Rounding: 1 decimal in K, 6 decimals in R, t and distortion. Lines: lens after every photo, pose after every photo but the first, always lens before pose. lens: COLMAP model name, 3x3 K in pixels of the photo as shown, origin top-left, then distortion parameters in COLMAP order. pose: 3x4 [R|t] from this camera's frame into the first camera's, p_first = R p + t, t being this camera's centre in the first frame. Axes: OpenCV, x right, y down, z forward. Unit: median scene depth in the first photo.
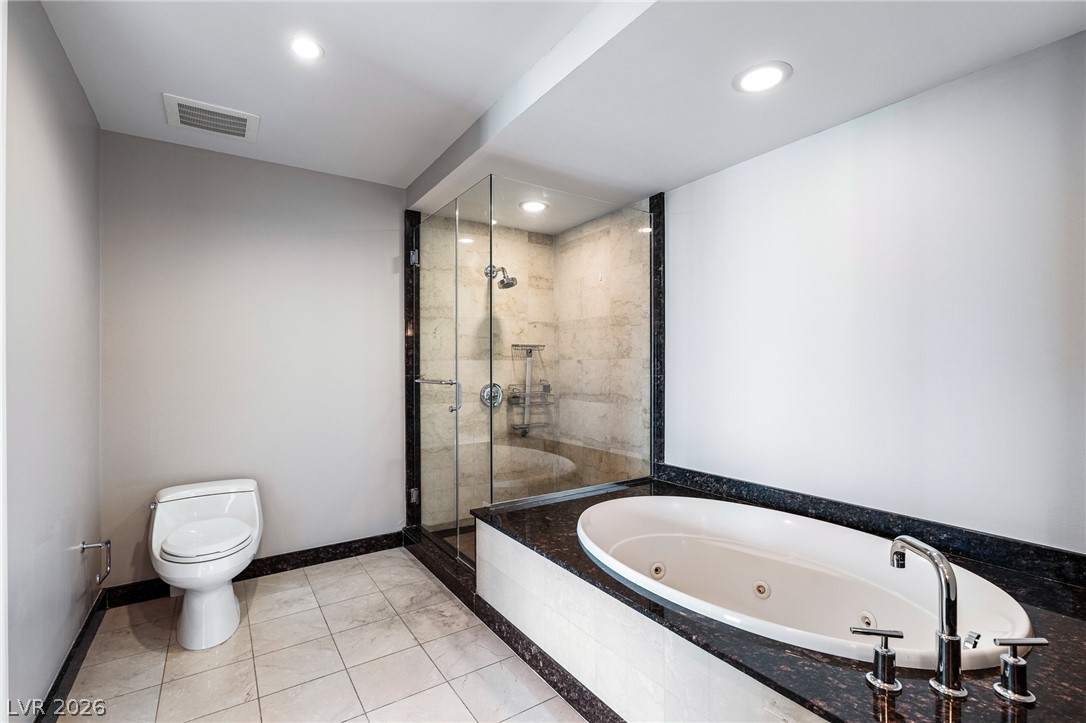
lens RADIAL K [[491.8, 0, 543.0], [0, 491.8, 361.5], [0, 0, 1]] dist [-0.003518, -0.000031]
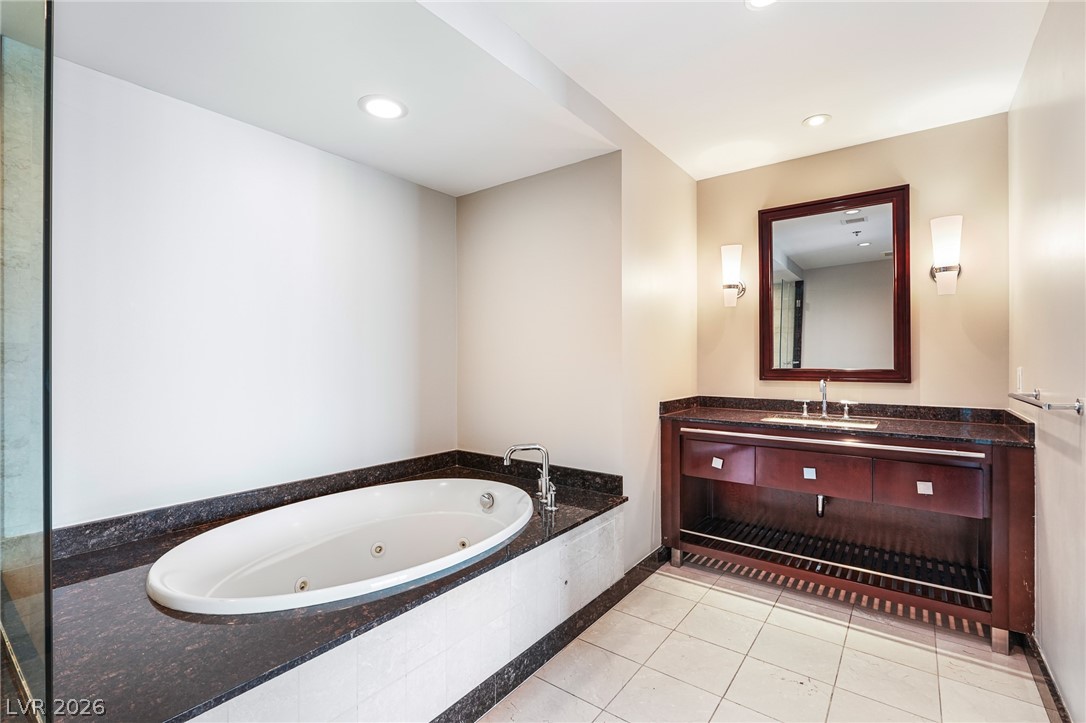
lens RADIAL K [[494.9, 0, 541.1], [0, 494.9, 355.2], [0, 0, 1]] dist [-0.003973, -0.000179]
pose [[-0.317631, 0.007745, 0.948183, -0.655207], [-0.003075, 0.999953, -0.009197, 0.010210], [-0.948210, -0.005837, -0.317592, 0.871515]]
